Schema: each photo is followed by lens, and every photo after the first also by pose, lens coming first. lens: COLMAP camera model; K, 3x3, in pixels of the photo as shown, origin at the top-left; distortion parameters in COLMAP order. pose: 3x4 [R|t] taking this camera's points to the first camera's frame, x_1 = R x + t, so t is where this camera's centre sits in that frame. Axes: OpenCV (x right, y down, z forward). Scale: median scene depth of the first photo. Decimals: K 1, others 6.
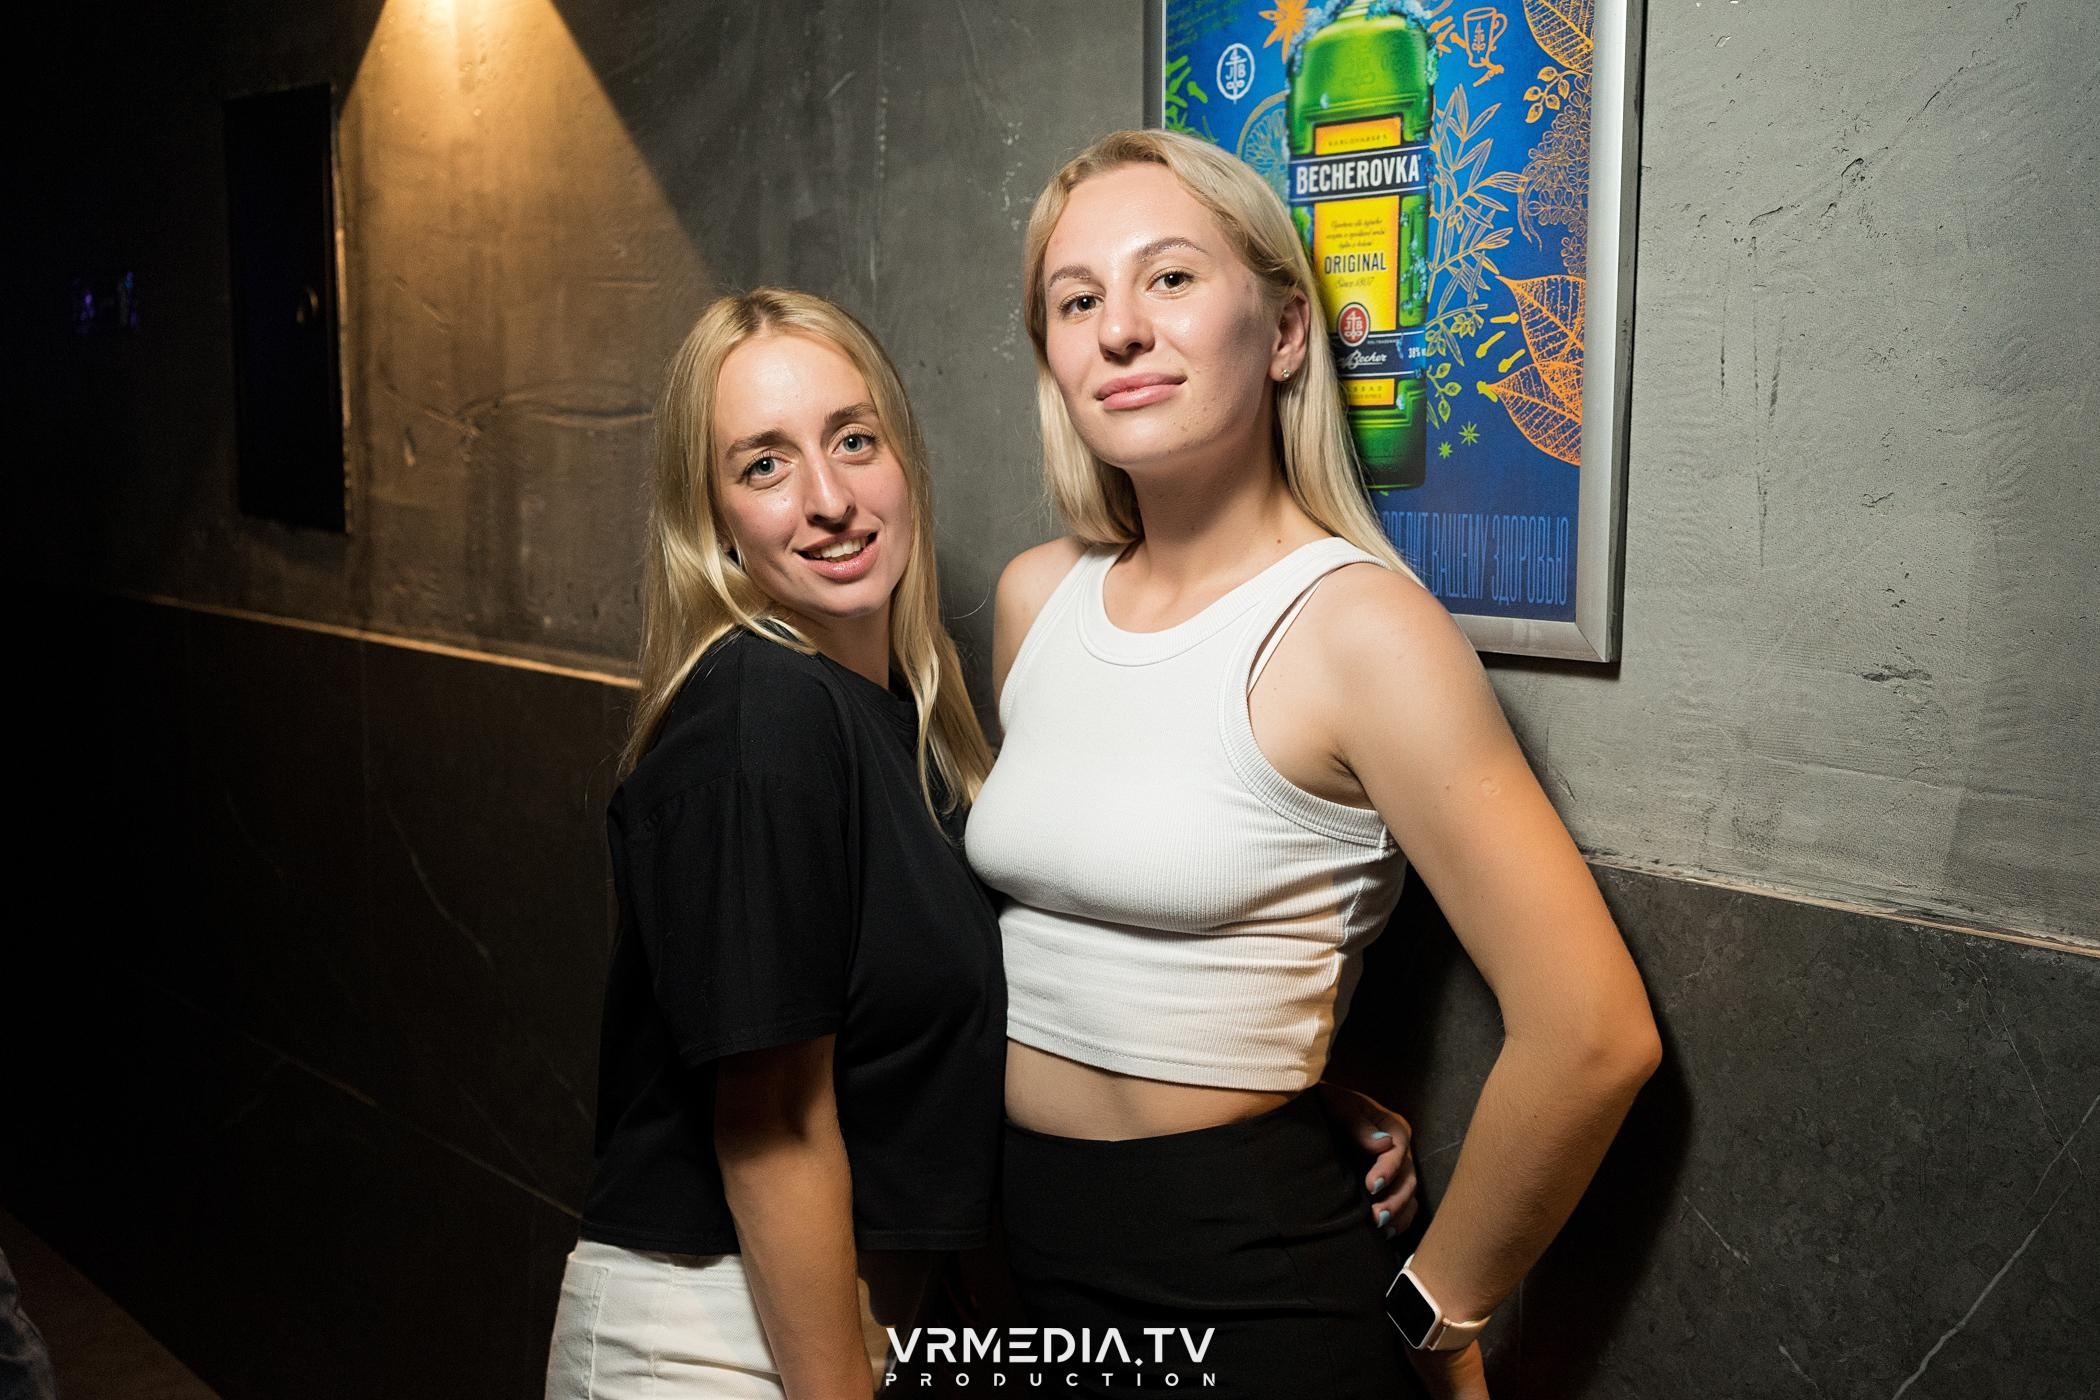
lens RADIAL K [[2244.1, 0, 1036.5], [0, 2244.1, 720.5], [0, 0, 1]] dist [-0.000098, 0.000000]
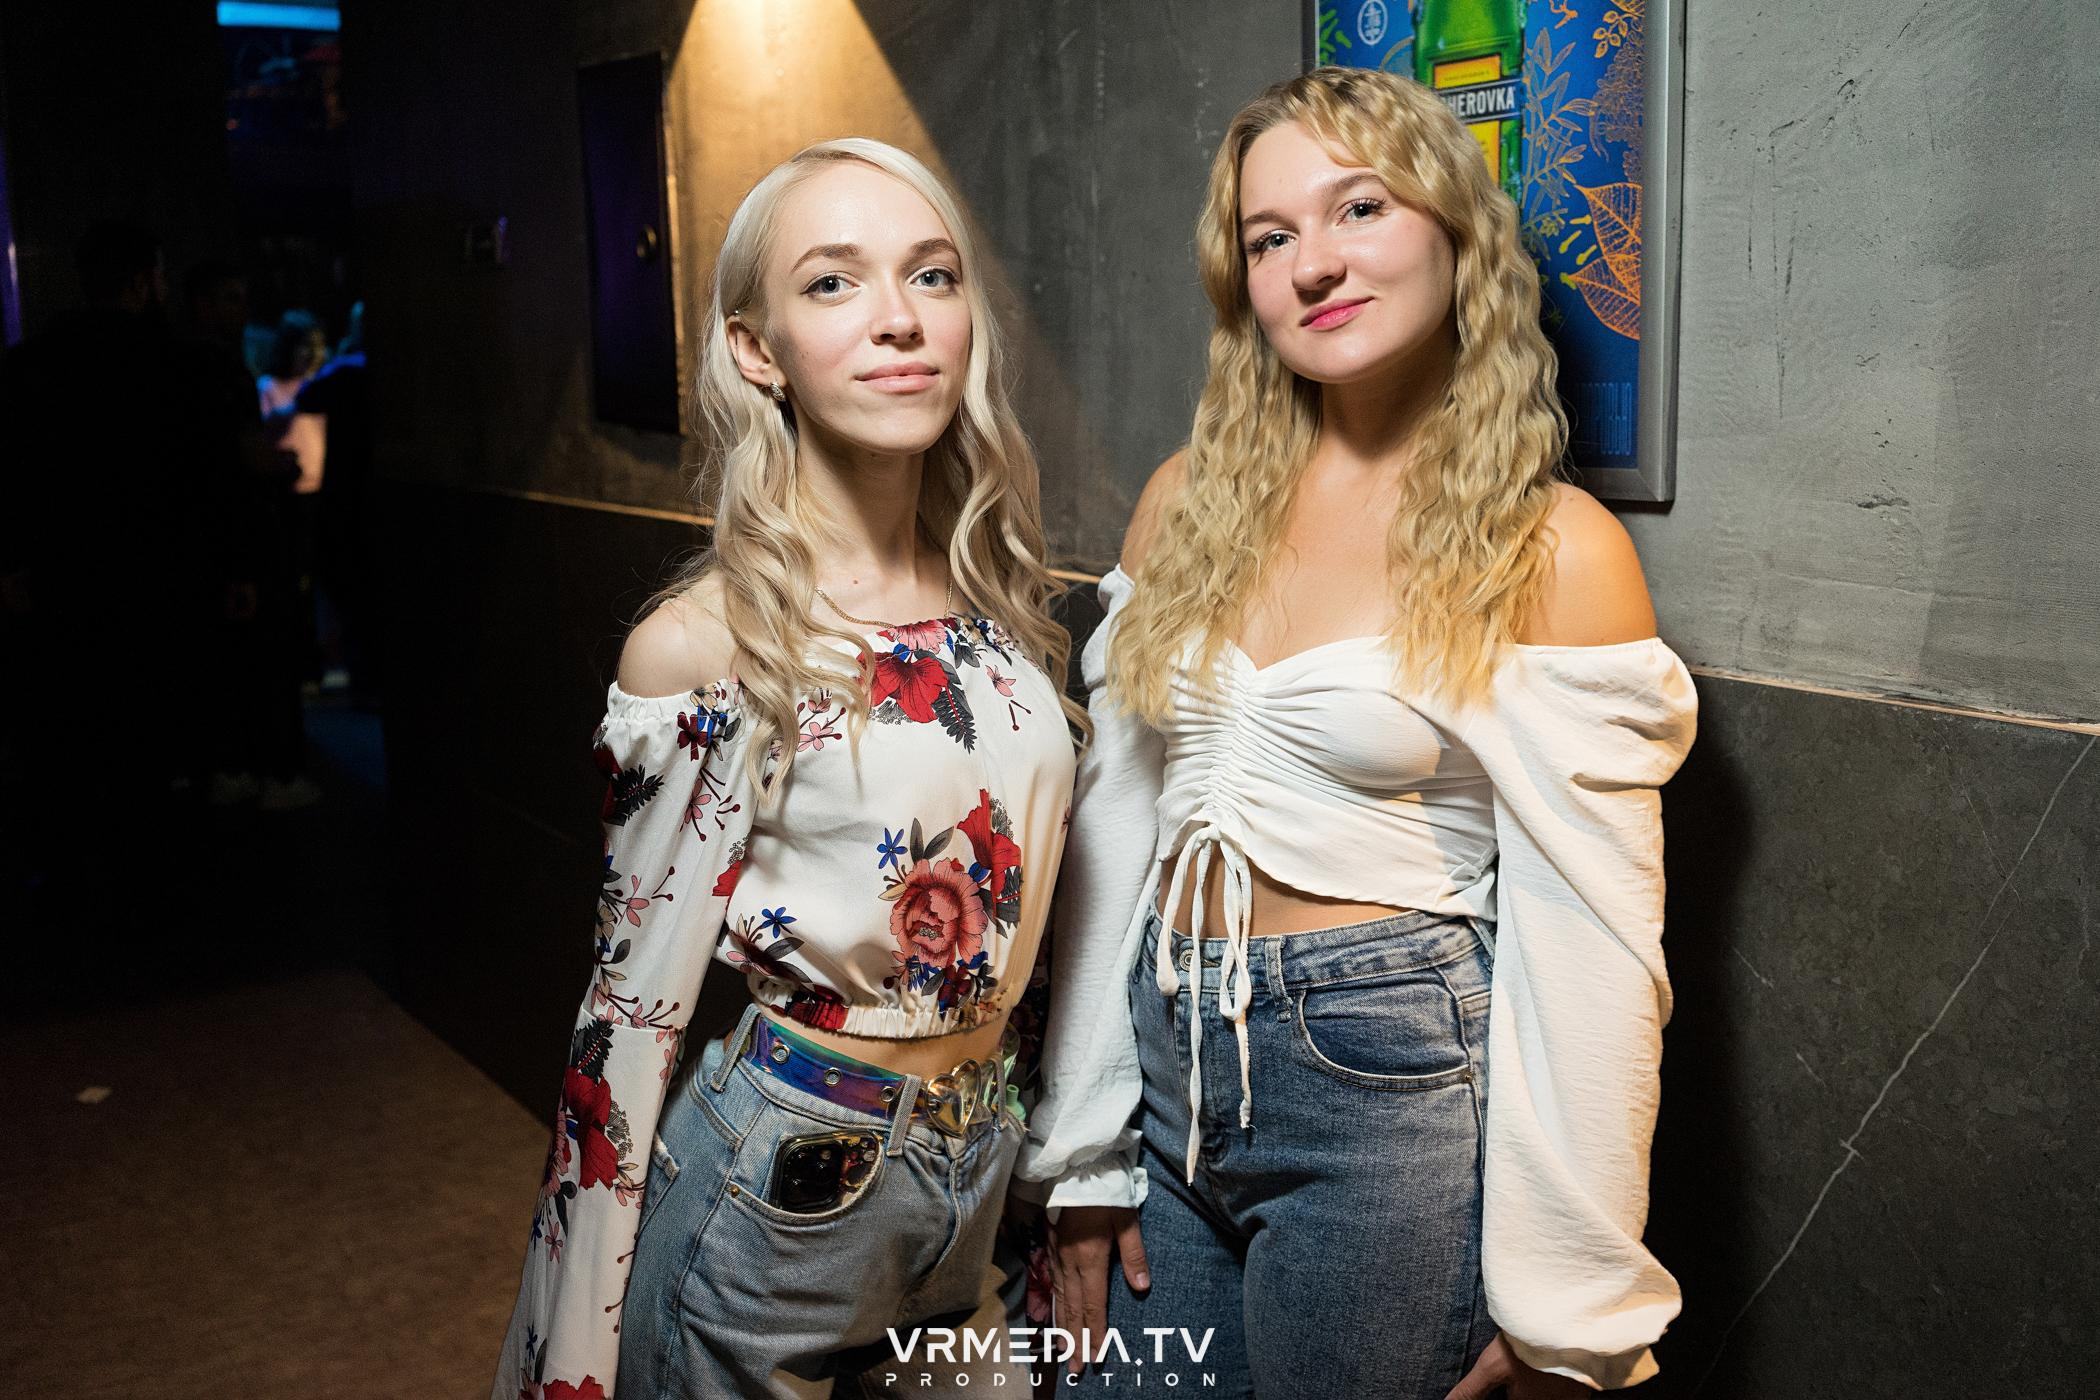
lens RADIAL K [[2138.7, 0, 1064.4], [0, 2138.7, 693.8], [0, 0, 1]] dist [-0.009890, 0.000000]
pose [[0.991231, -0.005355, -0.132029, 0.077150], [0.009873, 0.999387, 0.033590, 0.033283], [0.131768, -0.034599, 0.990677, -0.179589]]
